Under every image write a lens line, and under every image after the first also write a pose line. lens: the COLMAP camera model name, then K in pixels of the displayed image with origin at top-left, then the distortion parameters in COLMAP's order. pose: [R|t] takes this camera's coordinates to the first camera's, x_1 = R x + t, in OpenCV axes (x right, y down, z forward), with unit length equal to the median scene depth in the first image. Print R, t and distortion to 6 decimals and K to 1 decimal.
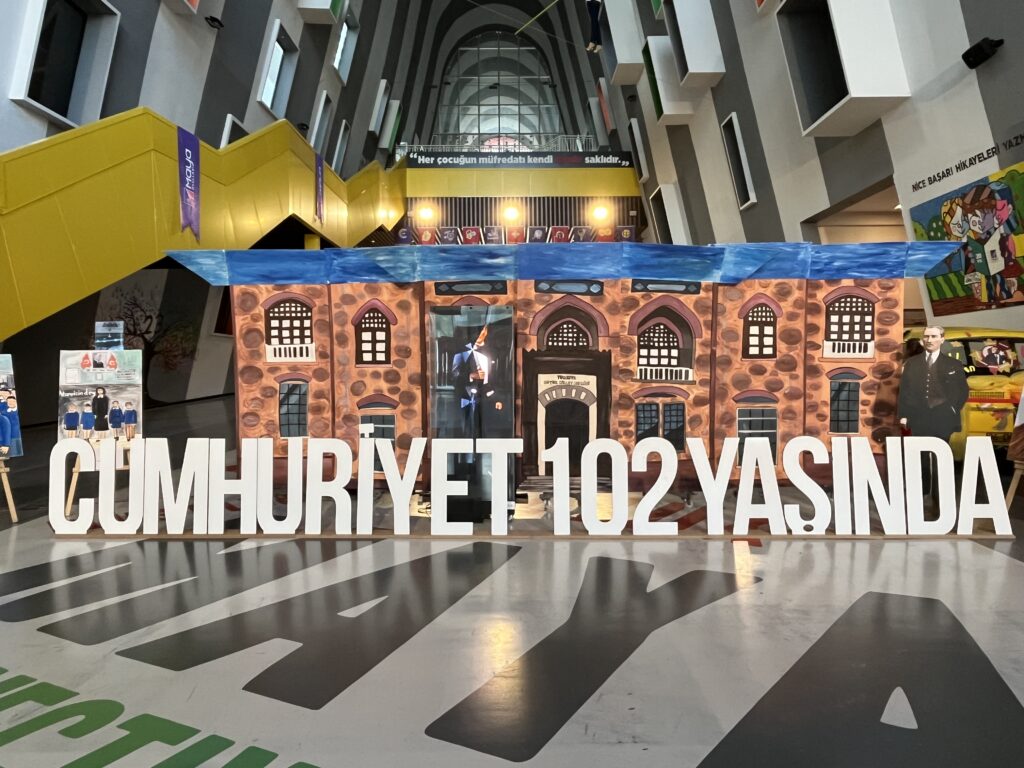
lens RADIAL K [[657.2, 0, 509.5], [0, 657.2, 386.6], [0, 0, 1]] dist [-0.008182, 0.002889]
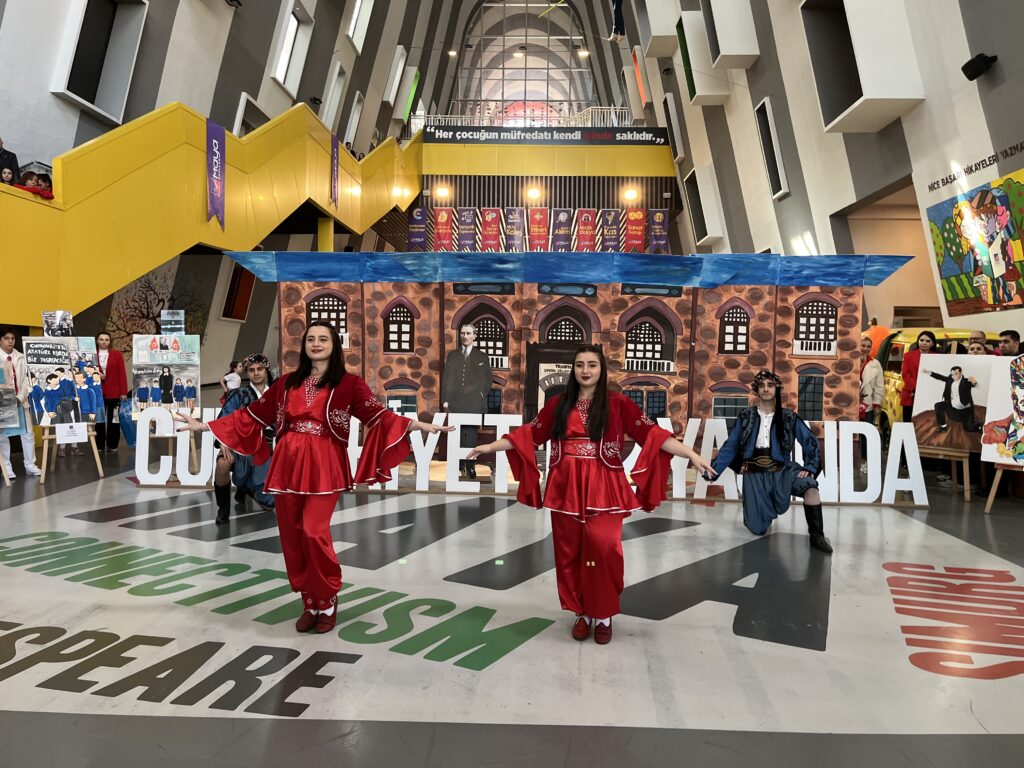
lens RADIAL K [[778.3, 0, 513.2], [0, 778.3, 381.7], [0, 0, 1]] dist [0.010261, -0.005760]
pose [[0.999368, 0.022142, -0.027811, 0.034150], [-0.022216, 0.999750, -0.002366, 0.017141], [0.027752, 0.002982, 0.999610, -0.366170]]
